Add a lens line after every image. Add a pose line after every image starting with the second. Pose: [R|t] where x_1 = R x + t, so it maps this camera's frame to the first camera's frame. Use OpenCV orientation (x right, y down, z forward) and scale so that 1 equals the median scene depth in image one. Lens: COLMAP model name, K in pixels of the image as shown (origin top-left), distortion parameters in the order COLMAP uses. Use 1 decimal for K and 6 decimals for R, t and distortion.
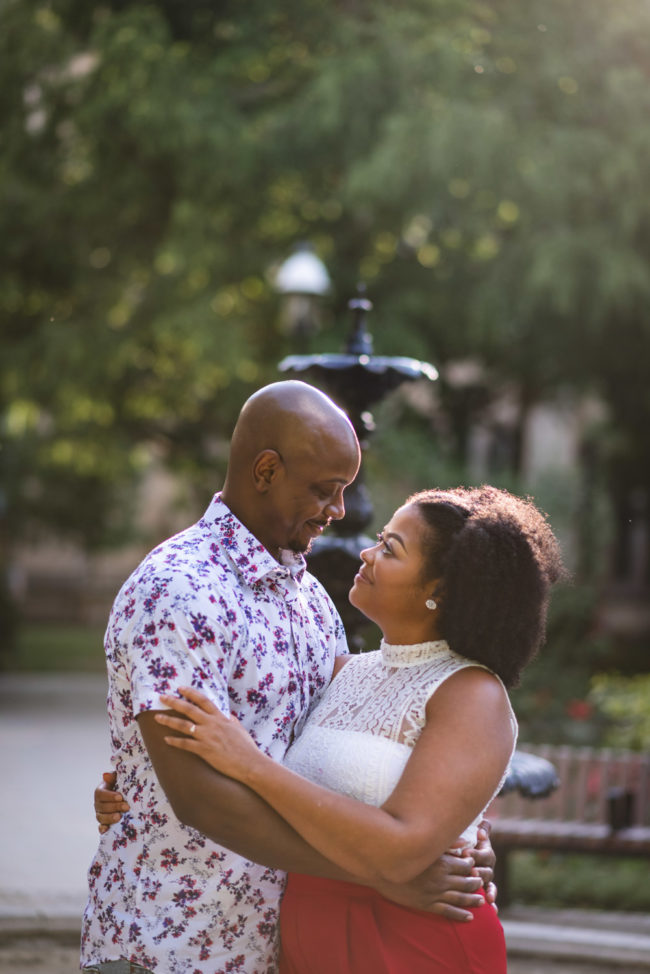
lens RADIAL K [[2306.5, 0, 324.4], [0, 2306.5, 488.4], [0, 0, 1]] dist [-0.019467, 0.000000]
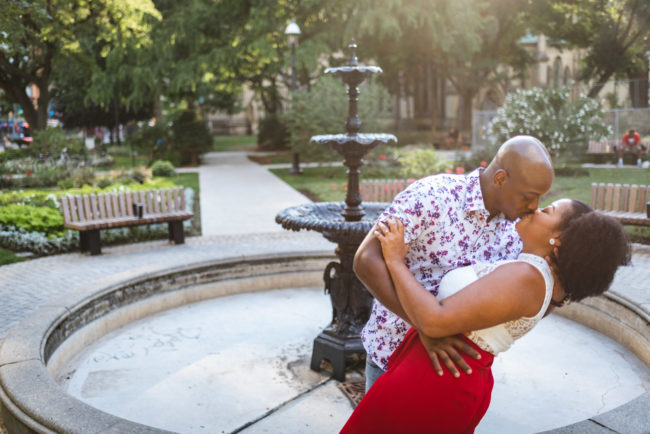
lens RADIAL K [[610.2, 0, 324.3], [0, 610.2, 216.6], [0, 0, 1]] dist [0.016730, 0.000000]
pose [[0.996606, -0.069238, 0.044535, -0.017801], [0.058623, 0.976676, 0.206559, -0.006791], [-0.057798, -0.203247, 0.977420, 0.083443]]
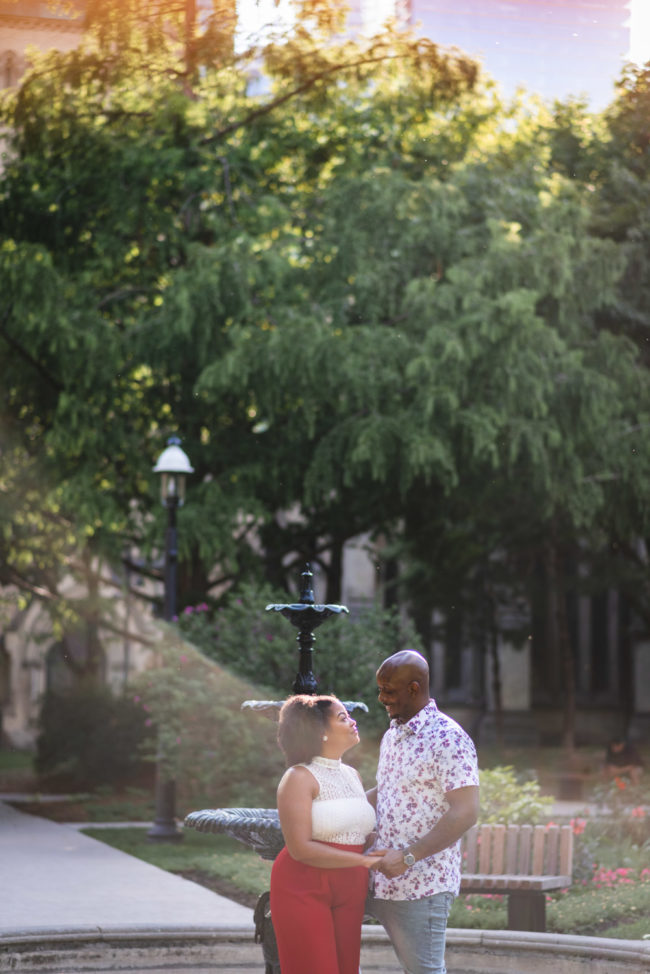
lens RADIAL K [[2306.5, 0, 324.2], [0, 2306.5, 486.9], [0, 0, 1]] dist [-0.019467, 0.000000]
pose [[0.995116, -0.021099, 0.096435, -0.039804], [0.025642, 0.998607, -0.046116, -0.014120], [-0.095328, 0.048364, 0.994270, -0.203465]]
